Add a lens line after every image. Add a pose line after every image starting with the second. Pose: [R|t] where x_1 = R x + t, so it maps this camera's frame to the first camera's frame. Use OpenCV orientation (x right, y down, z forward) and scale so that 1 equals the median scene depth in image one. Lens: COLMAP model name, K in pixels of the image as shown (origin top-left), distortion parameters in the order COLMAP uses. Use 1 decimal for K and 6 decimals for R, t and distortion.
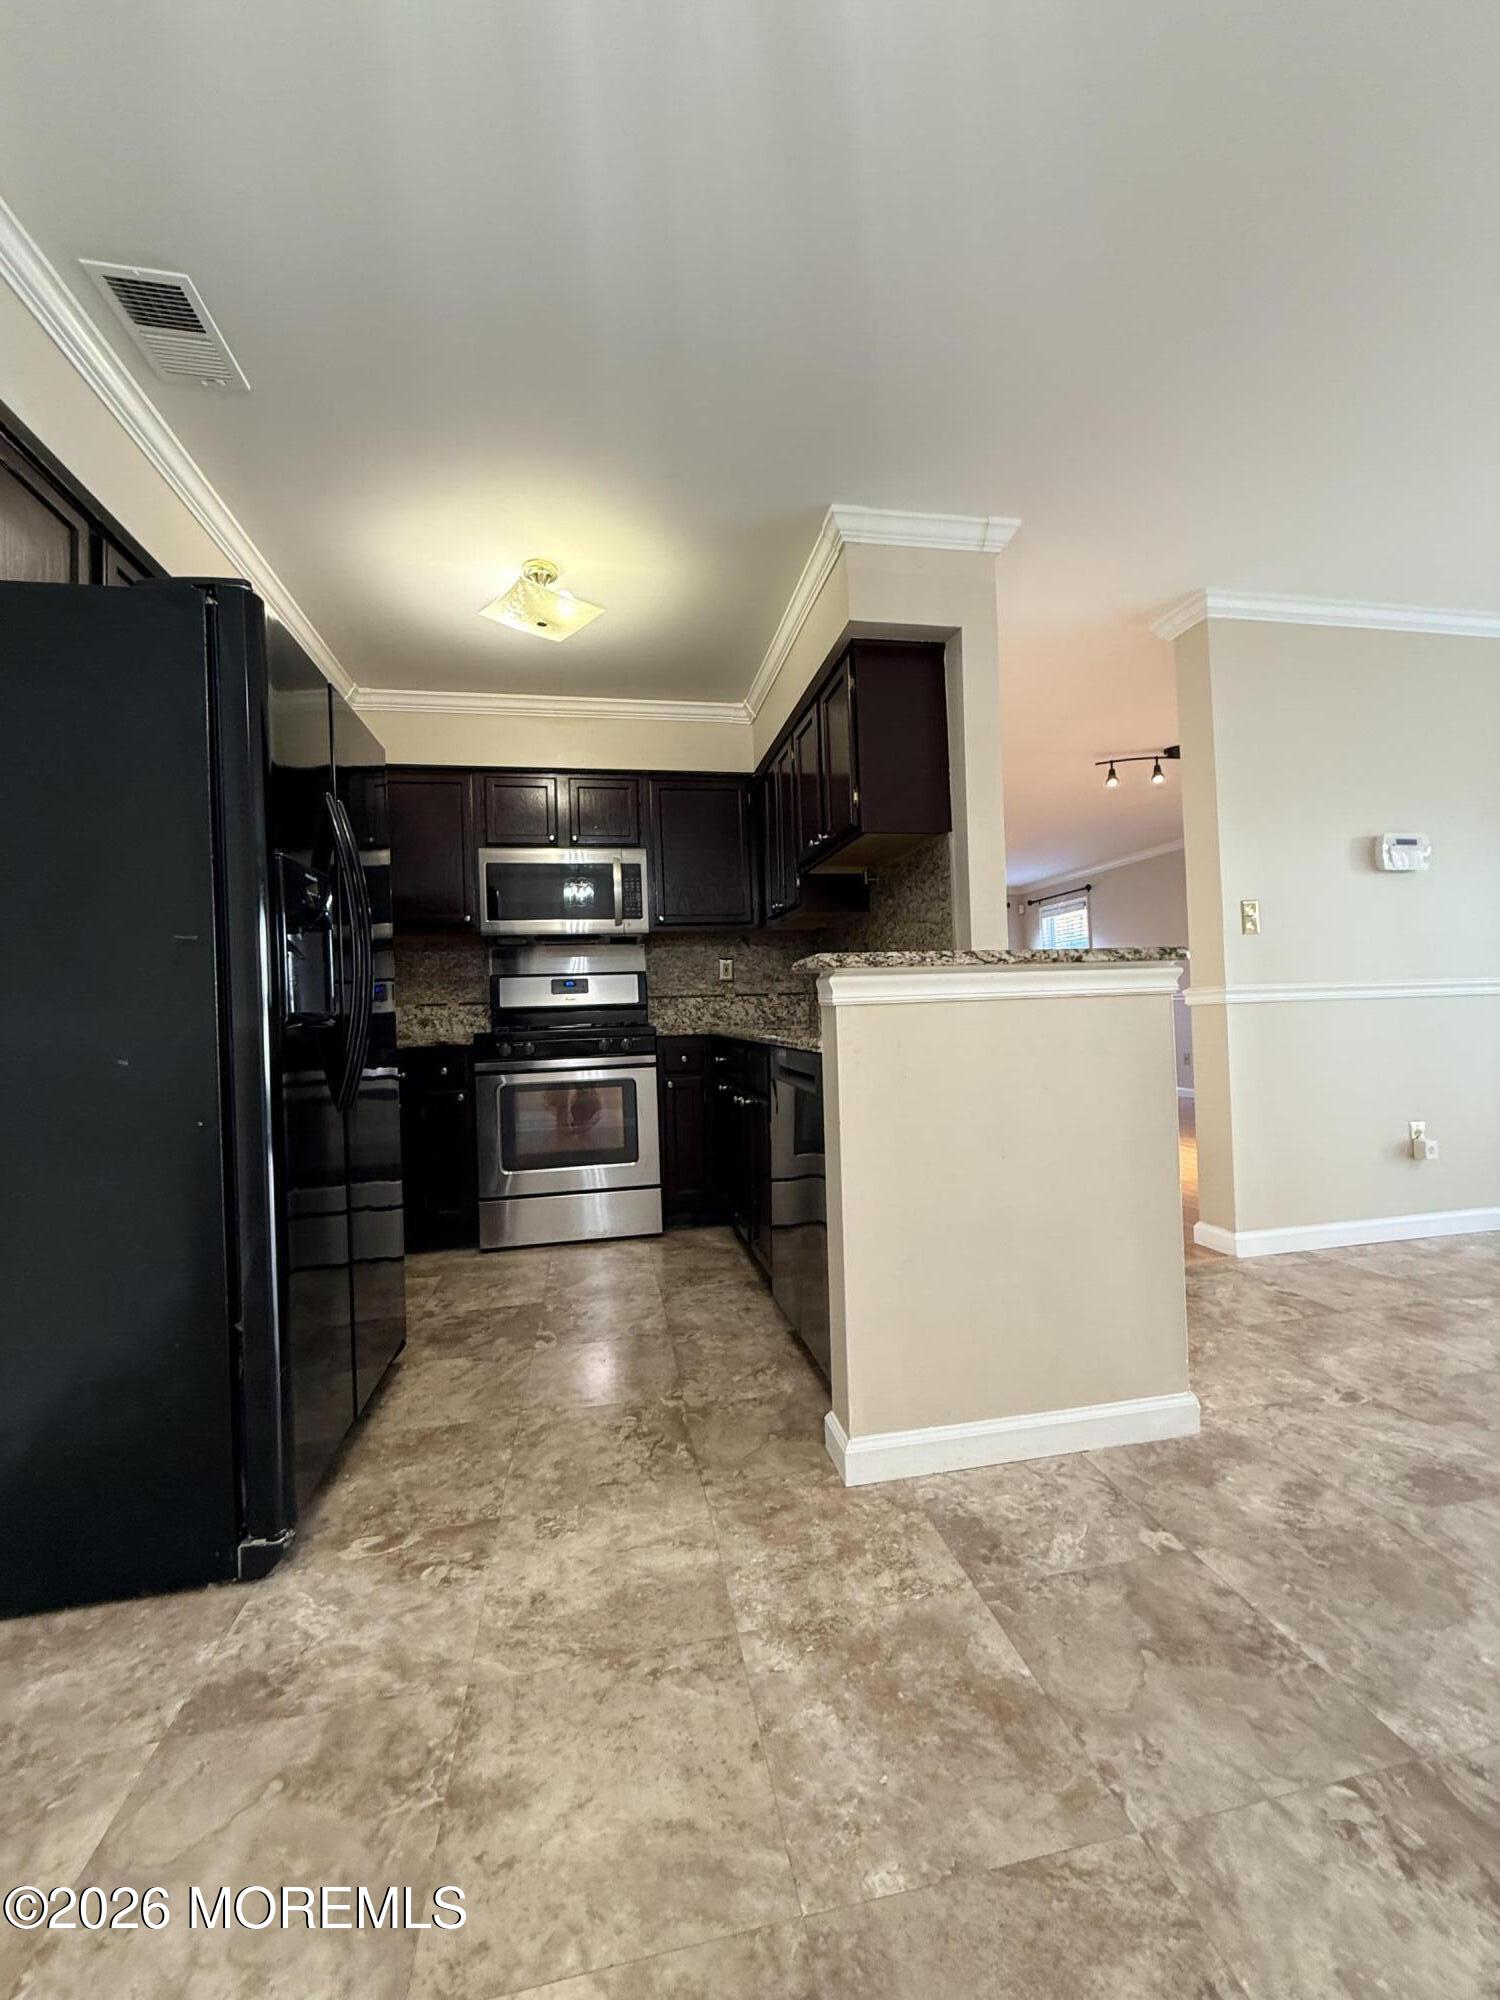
lens RADIAL K [[795.1, 0, 748.3], [0, 795.1, 1000.9], [0, 0, 1]] dist [-0.002379, 0.000537]
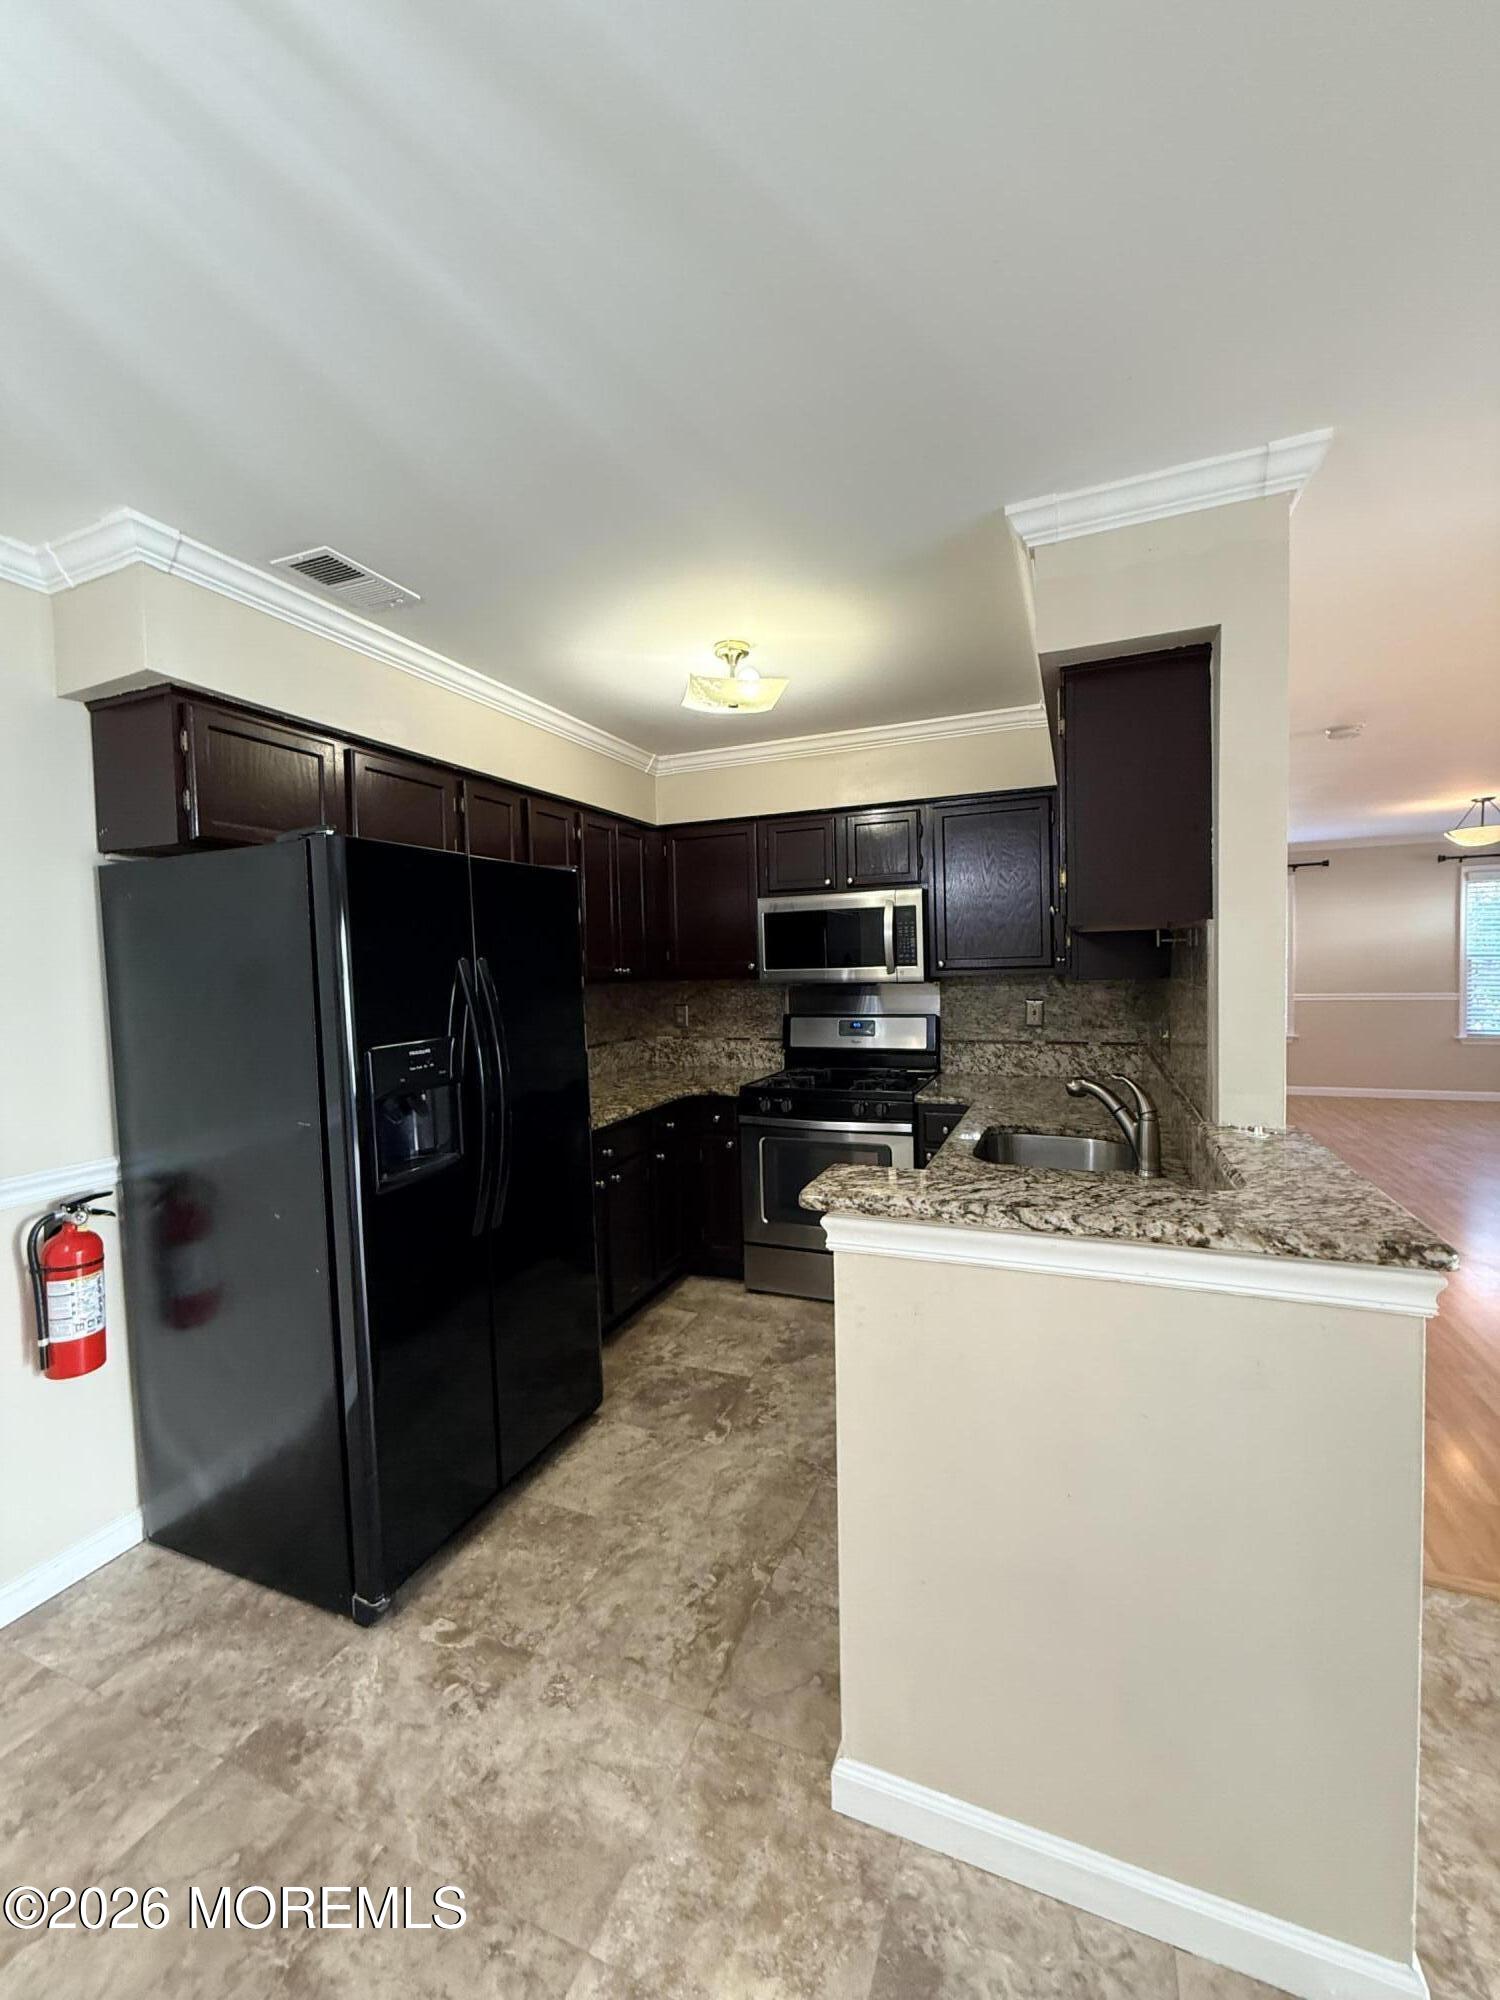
lens RADIAL K [[795.1, 0, 748.4], [0, 795.1, 998.9], [0, 0, 1]] dist [-0.002379, 0.000537]
pose [[0.835866, 0.036709, -0.547705, 0.447257], [0.005893, 0.997104, 0.075823, -0.294239], [0.548902, -0.066606, 0.833229, 0.280996]]
